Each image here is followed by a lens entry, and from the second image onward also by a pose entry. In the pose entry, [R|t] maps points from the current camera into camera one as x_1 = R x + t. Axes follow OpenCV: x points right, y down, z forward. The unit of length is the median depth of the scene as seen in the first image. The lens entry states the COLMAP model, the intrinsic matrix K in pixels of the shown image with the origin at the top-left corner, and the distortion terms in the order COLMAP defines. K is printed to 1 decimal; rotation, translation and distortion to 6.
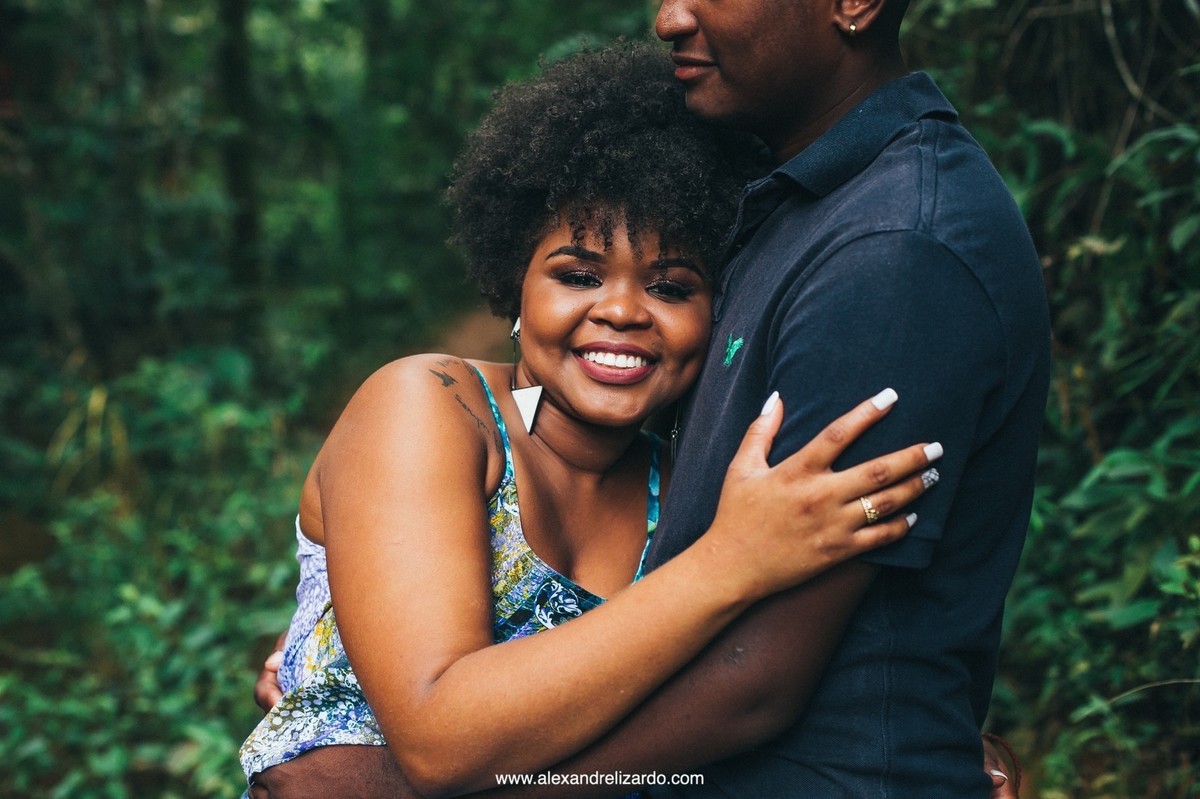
lens RADIAL K [[1766.9, 0, 600.0], [0, 1766.9, 399.5], [0, 0, 1]] dist [-0.137400, 0.137688]
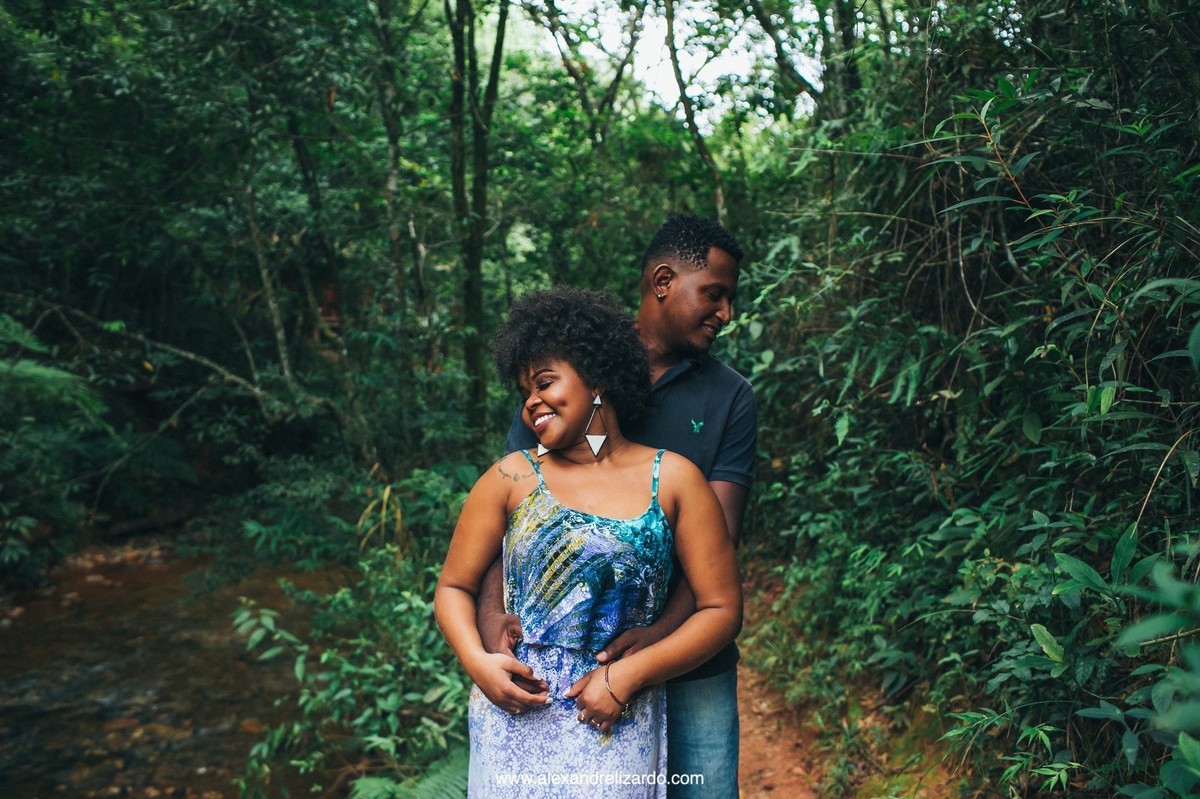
lens RADIAL K [[1155.4, 0, 605.6], [0, 1155.4, 388.7], [0, 0, 1]] dist [-0.096779, 0.113761]
pose [[0.996231, 0.007903, -0.086375, 0.014162], [-0.016936, 0.994397, -0.104346, 0.014179], [0.085067, 0.105416, 0.990783, -0.079997]]
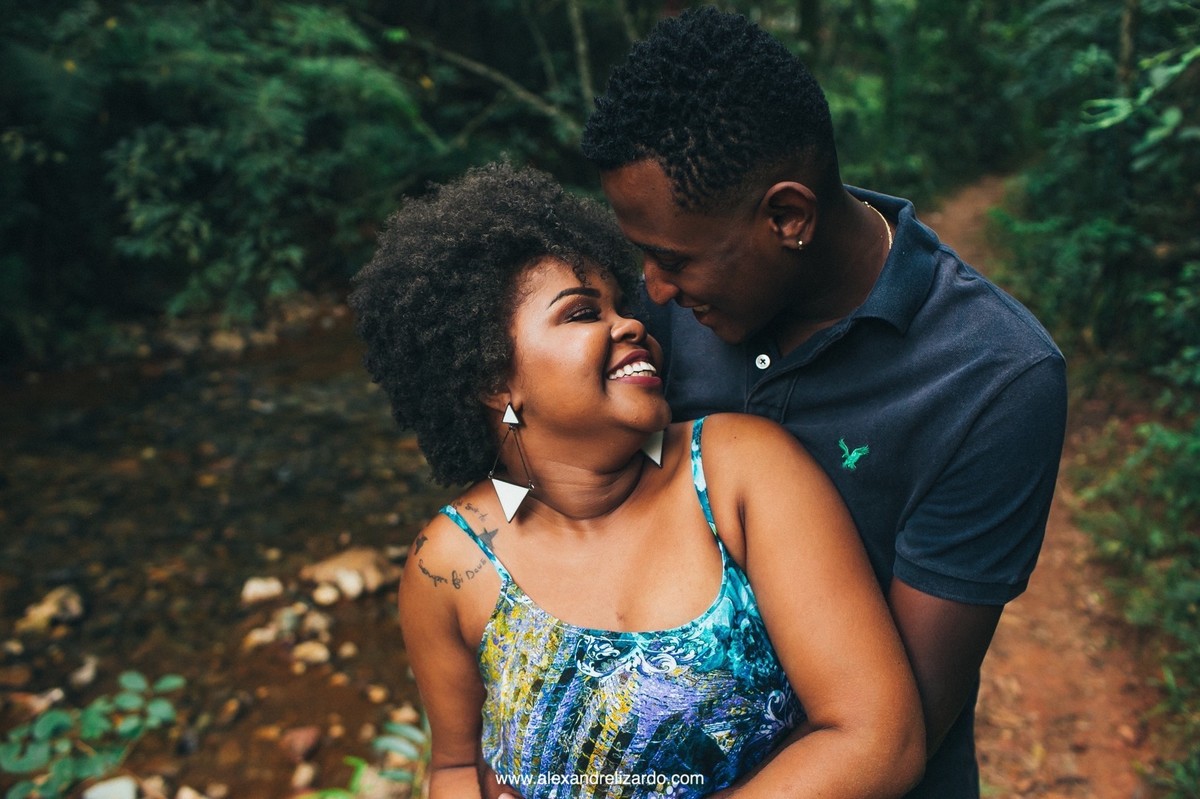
lens RADIAL K [[1155.4, 0, 605.6], [0, 1155.4, 388.7], [0, 0, 1]] dist [-0.096779, 0.113761]
pose [[0.923248, 0.143390, -0.356445, 0.016637], [-0.088473, 0.982159, 0.165943, -0.036345], [0.373880, -0.121671, 0.919462, 0.094376]]
